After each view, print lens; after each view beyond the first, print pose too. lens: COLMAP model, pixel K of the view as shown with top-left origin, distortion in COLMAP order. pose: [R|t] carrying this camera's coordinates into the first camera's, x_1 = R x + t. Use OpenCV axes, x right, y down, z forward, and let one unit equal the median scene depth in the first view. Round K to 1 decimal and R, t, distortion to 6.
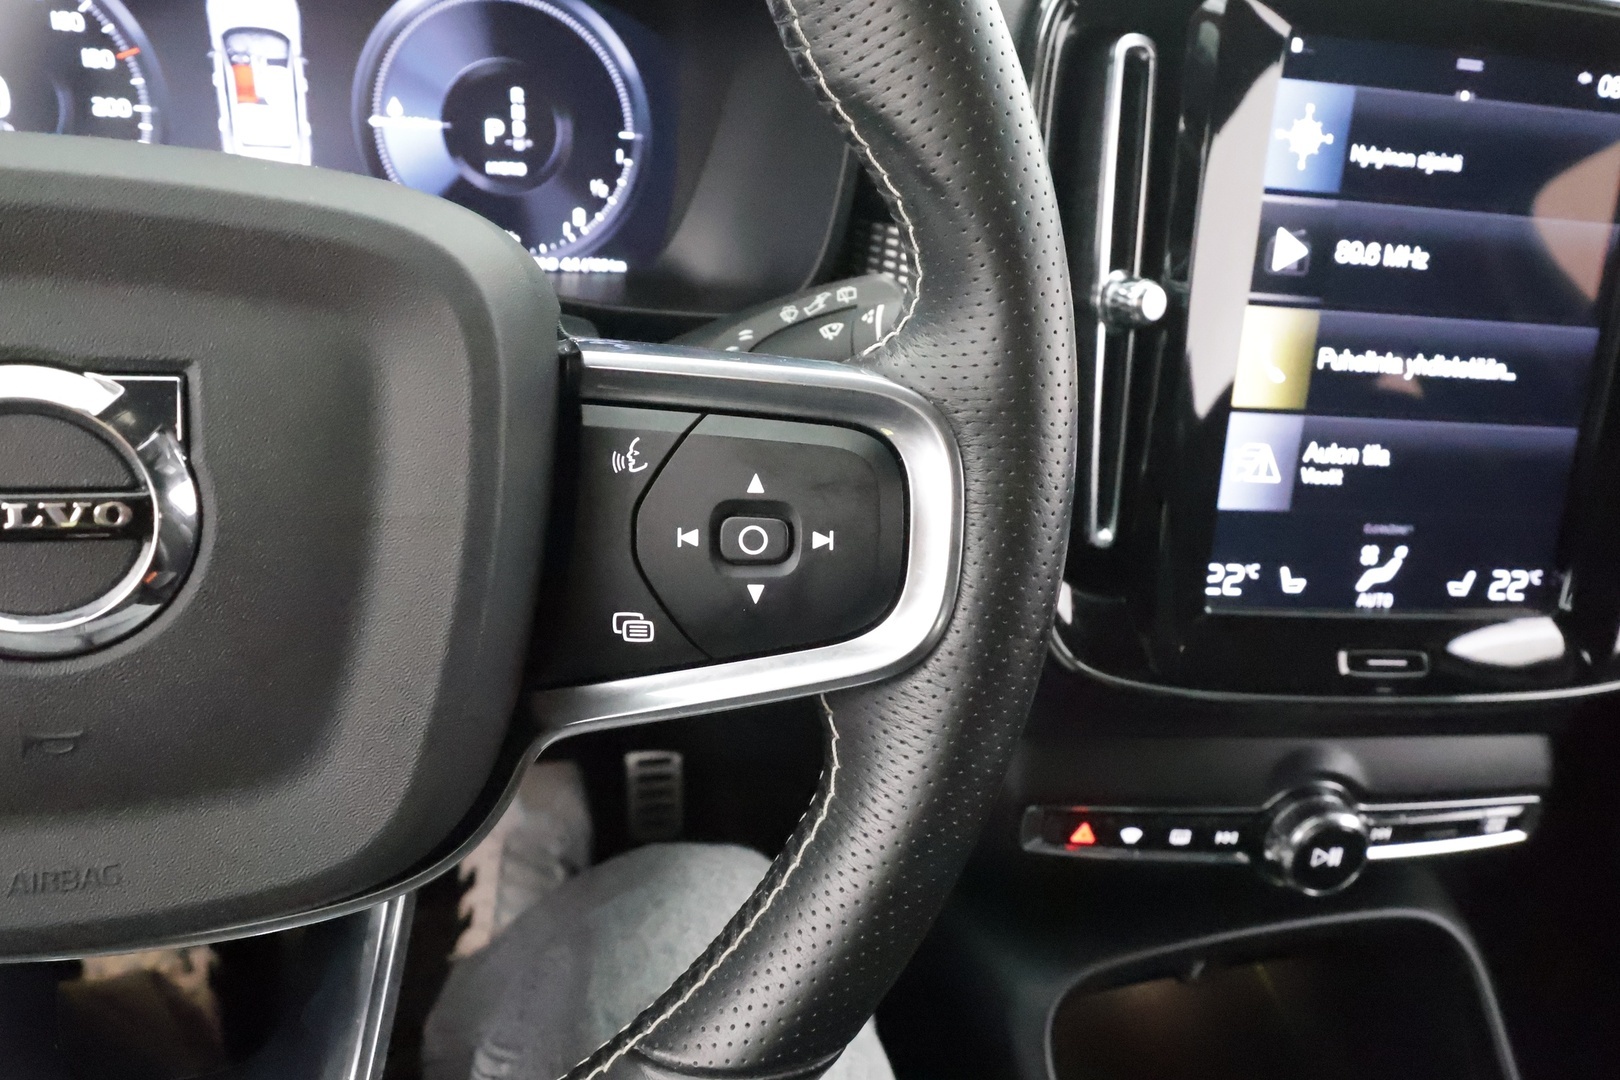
lens RADIAL K [[1135.5, 0, 807.6], [0, 1135.5, 540.1], [0, 0, 1]] dist [0.000375, -0.004241]
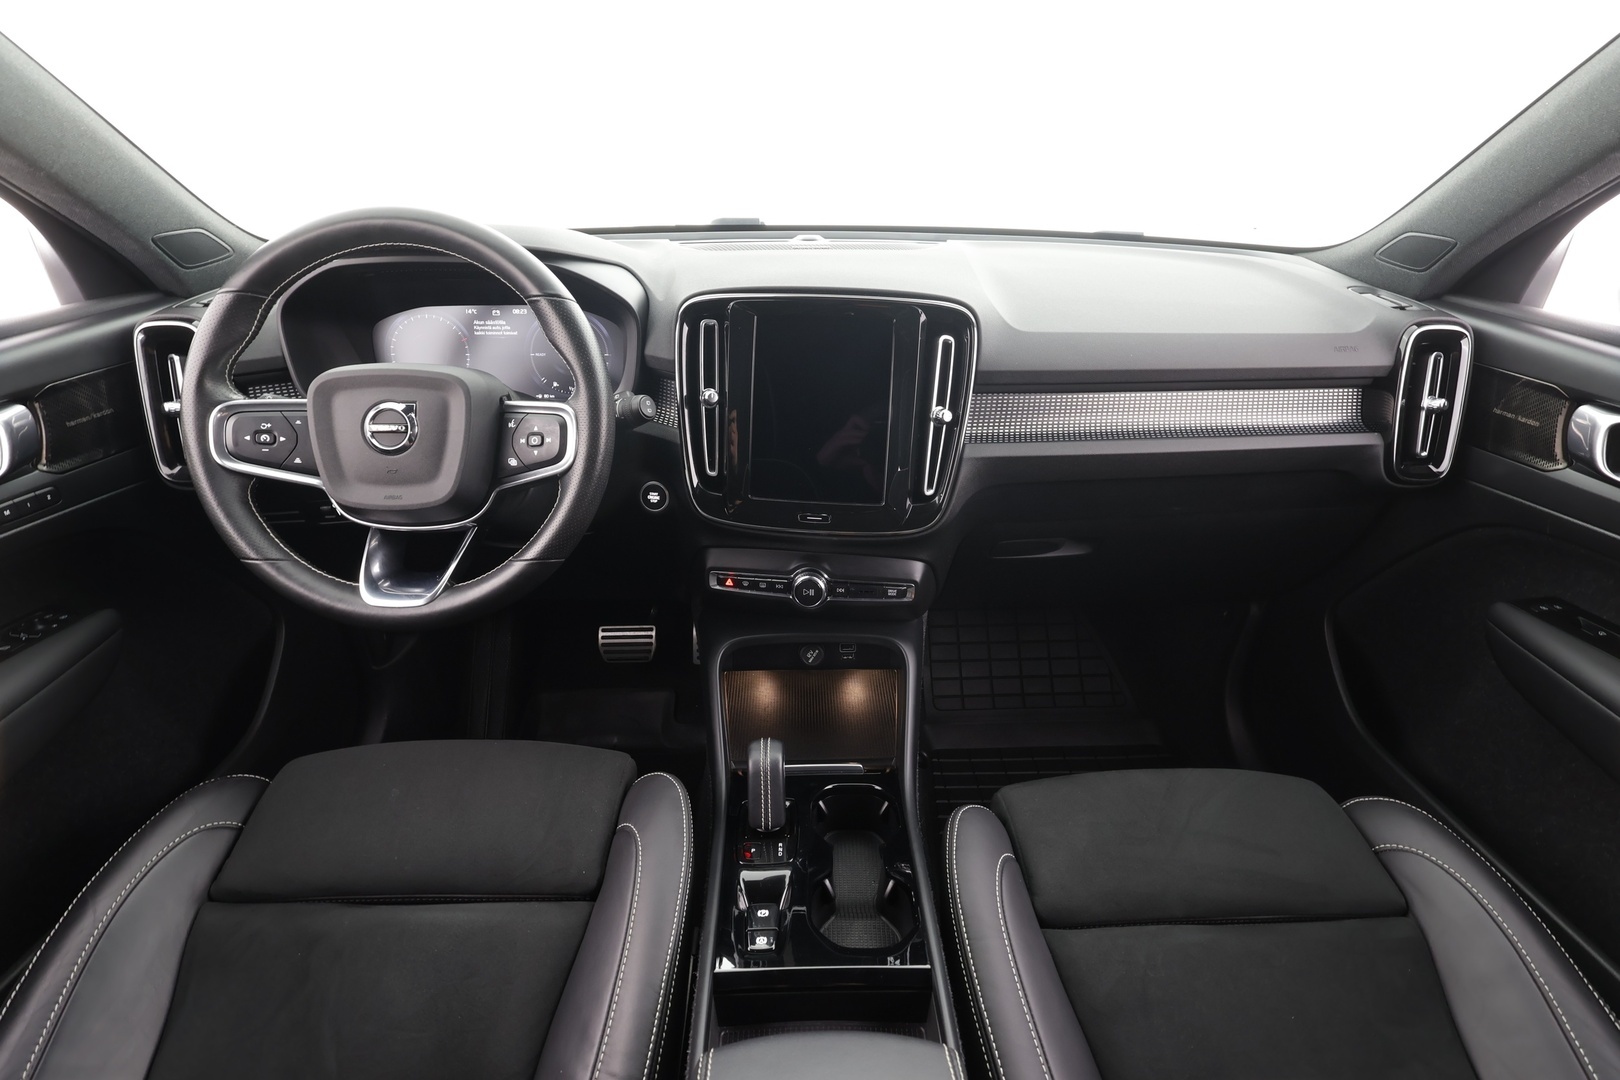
lens RADIAL K [[759.5, 0, 808.4], [0, 759.5, 542.0], [0, 0, 1]] dist [-0.003417, -0.000077]
pose [[0.964534, 0.018290, -0.263325, 1.044804], [-0.043341, 0.995031, -0.089643, 0.355208], [0.260377, 0.097876, 0.960533, -0.902814]]
